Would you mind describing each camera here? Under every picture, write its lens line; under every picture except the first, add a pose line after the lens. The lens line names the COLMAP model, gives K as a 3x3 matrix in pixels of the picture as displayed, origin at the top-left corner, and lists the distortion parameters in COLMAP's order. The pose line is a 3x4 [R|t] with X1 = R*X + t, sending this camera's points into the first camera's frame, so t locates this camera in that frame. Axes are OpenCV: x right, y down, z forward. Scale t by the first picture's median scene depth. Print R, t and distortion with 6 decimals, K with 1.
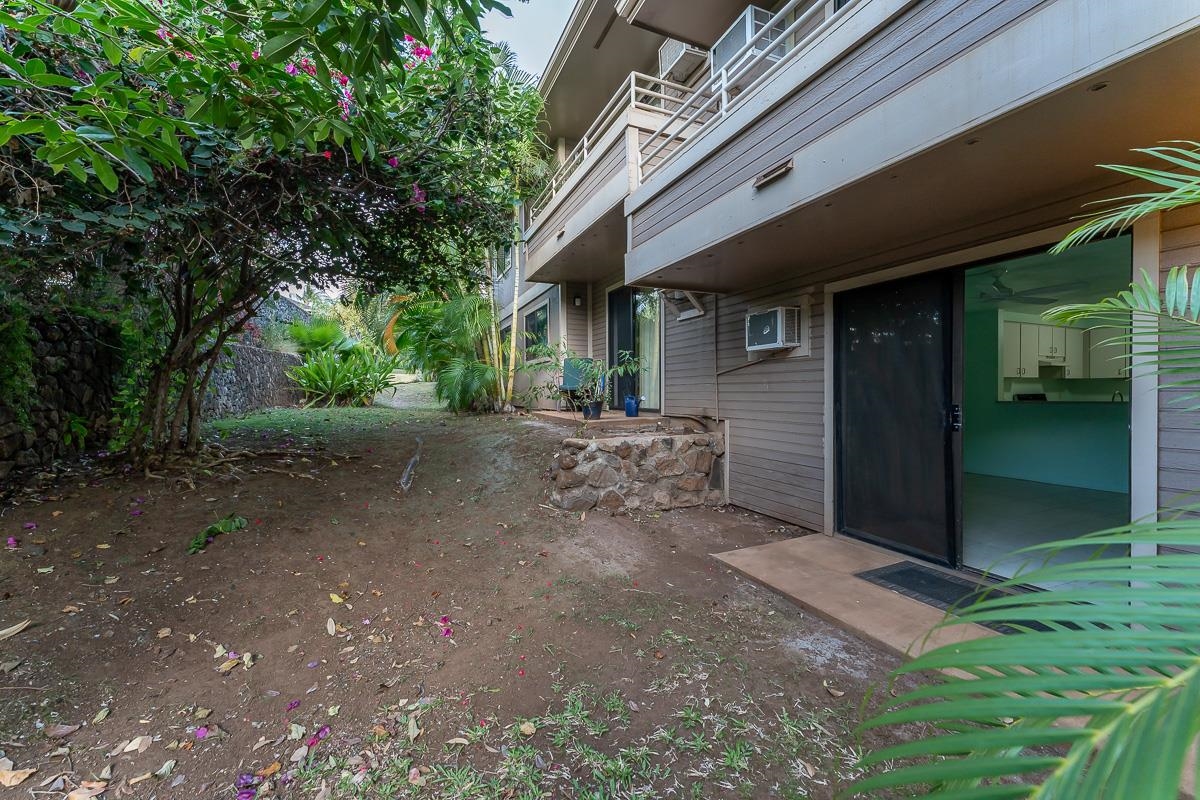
lens RADIAL K [[483.3, 0, 599.6], [0, 483.3, 403.8], [0, 0, 1]] dist [-0.000113, -0.000013]
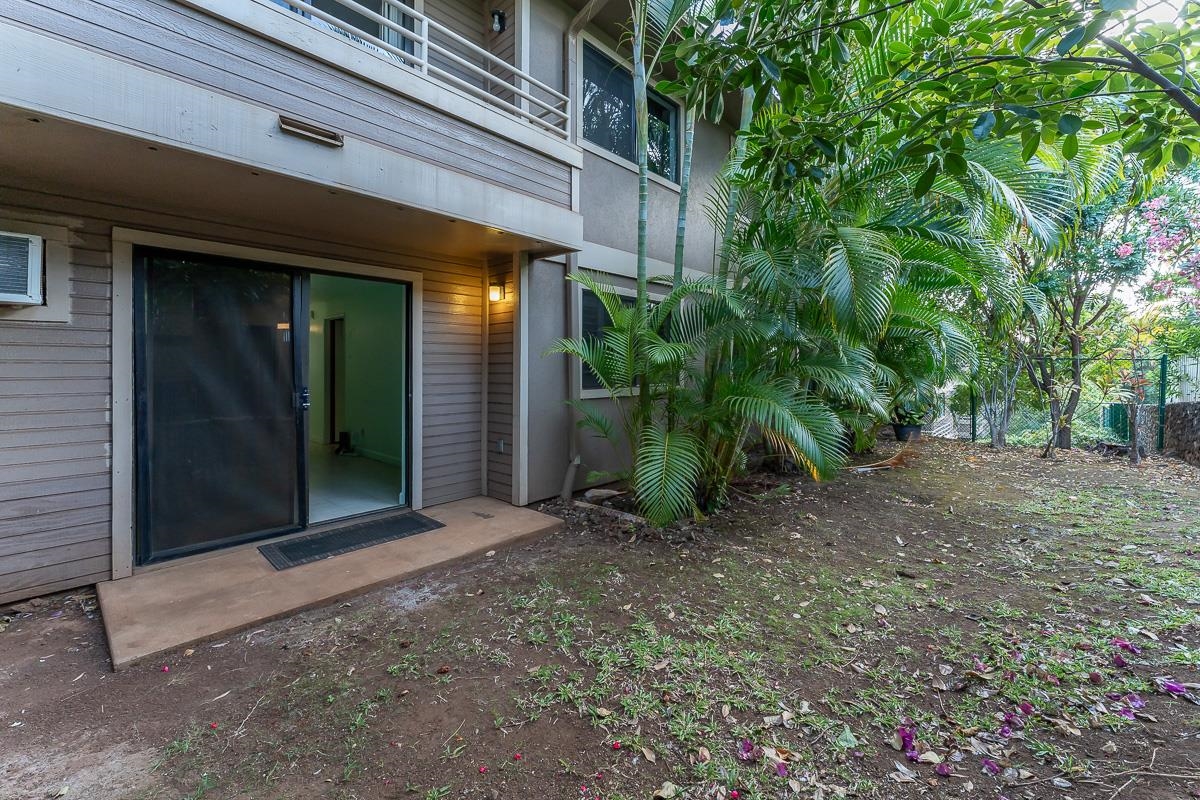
lens RADIAL K [[511.7, 0, 601.7], [0, 511.7, 370.4], [0, 0, 1]] dist [-0.000145, -0.000024]
pose [[-0.423220, 0.008118, 0.905991, -0.667053], [0.028557, 0.999583, 0.004384, -0.023306], [-0.905577, 0.027727, -0.423275, 0.864975]]
